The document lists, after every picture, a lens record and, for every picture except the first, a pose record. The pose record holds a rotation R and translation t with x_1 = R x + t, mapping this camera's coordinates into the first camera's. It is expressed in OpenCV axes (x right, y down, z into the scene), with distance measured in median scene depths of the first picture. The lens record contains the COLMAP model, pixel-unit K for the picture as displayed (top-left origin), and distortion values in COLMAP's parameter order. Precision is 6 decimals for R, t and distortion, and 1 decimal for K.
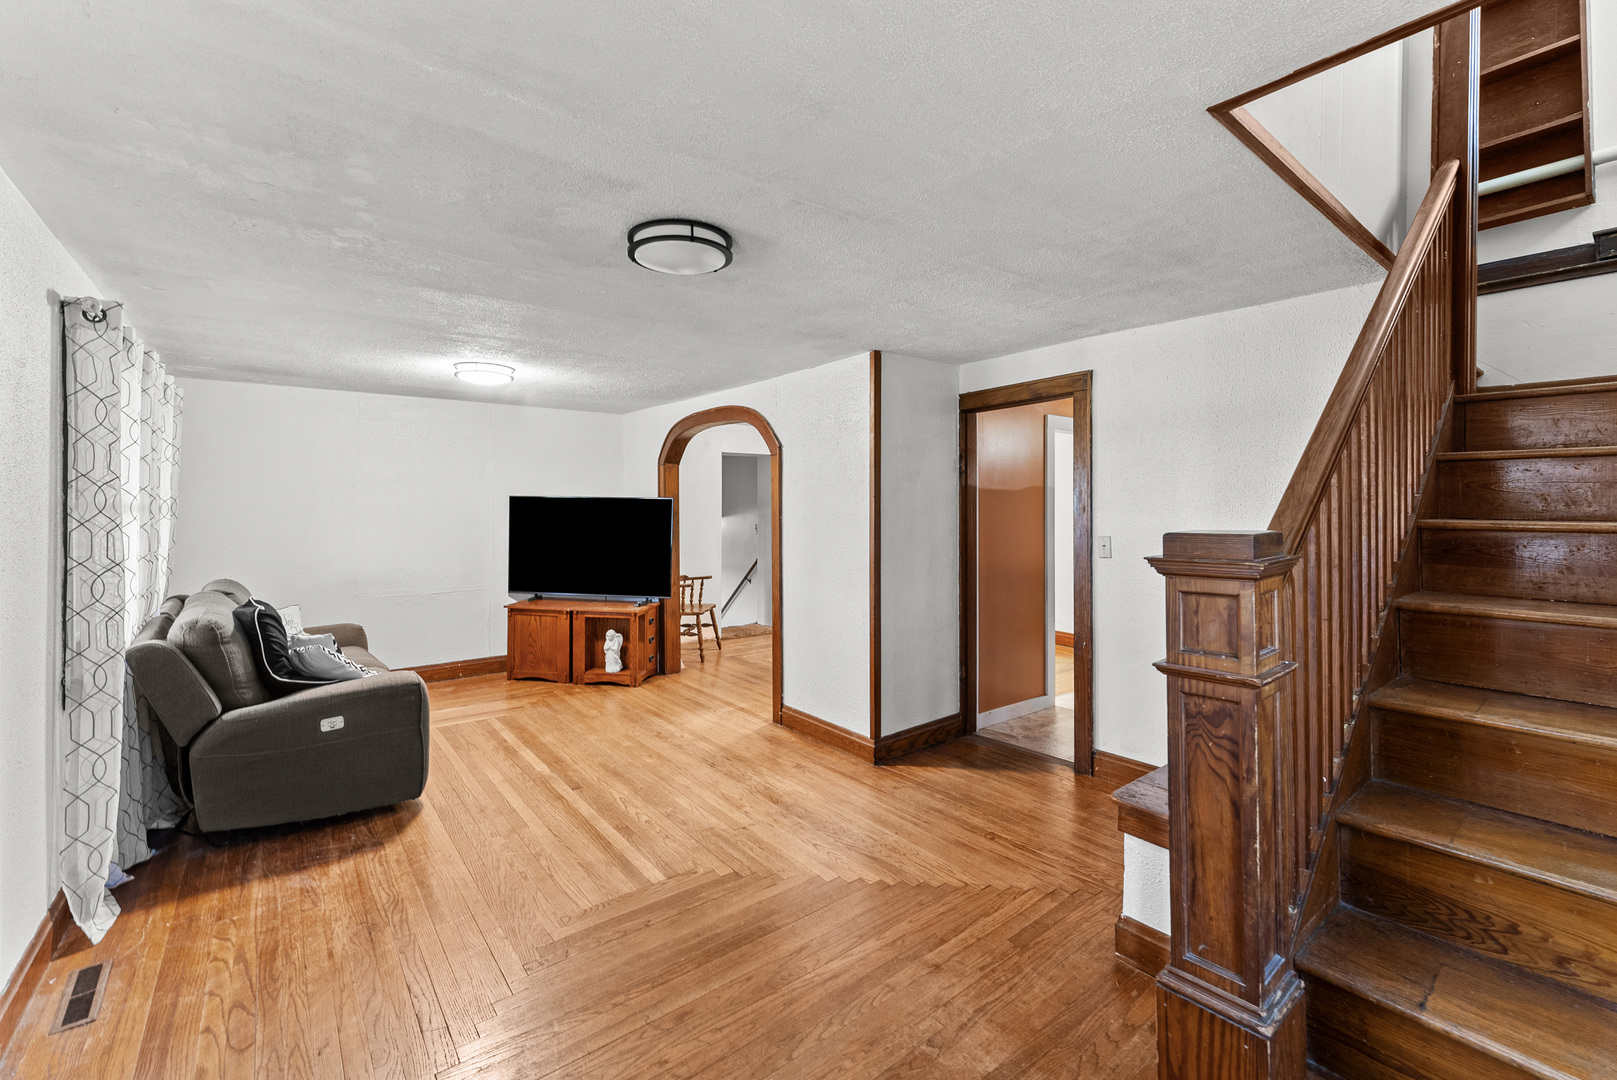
lens RADIAL K [[671.3, 0, 814.4], [0, 671.3, 495.0], [0, 0, 1]] dist [-0.002357, -0.000176]
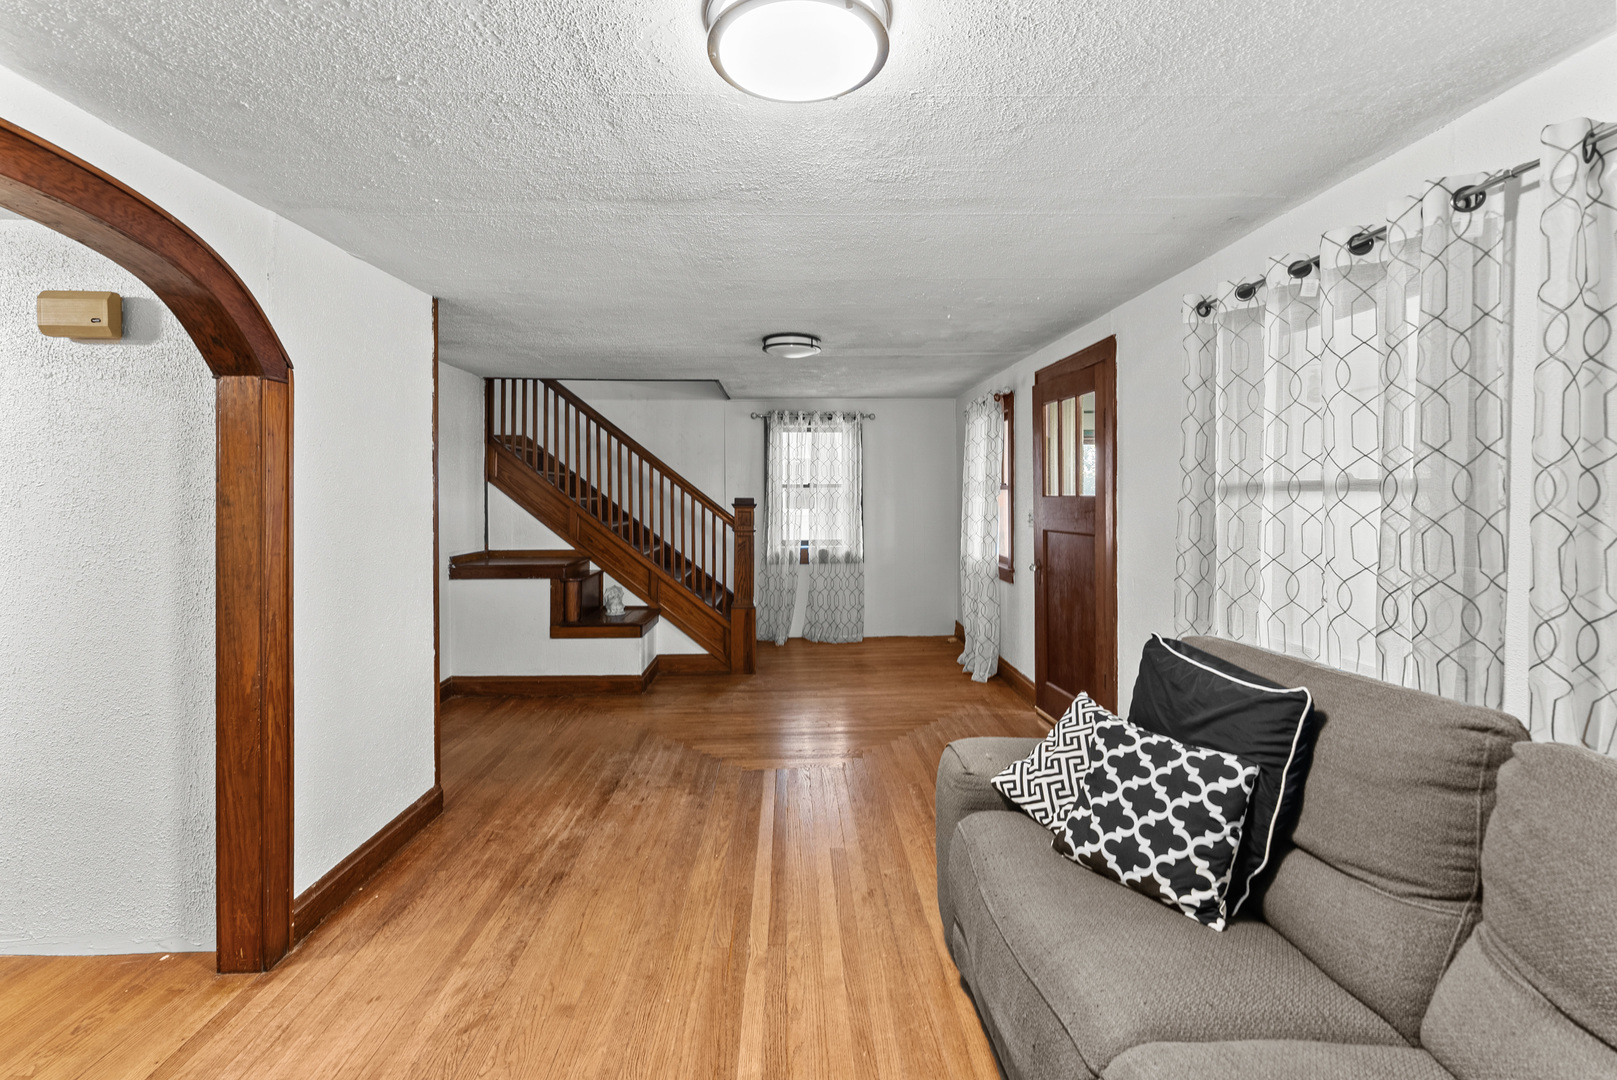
lens RADIAL K [[671.3, 0, 814.4], [0, 671.3, 495.0], [0, 0, 1]] dist [-0.002357, -0.000176]
pose [[-0.803040, 0.003343, 0.595915, -0.672239], [-0.004748, 0.999917, -0.012007, 0.024303], [-0.595906, -0.012472, -0.802958, 1.235082]]
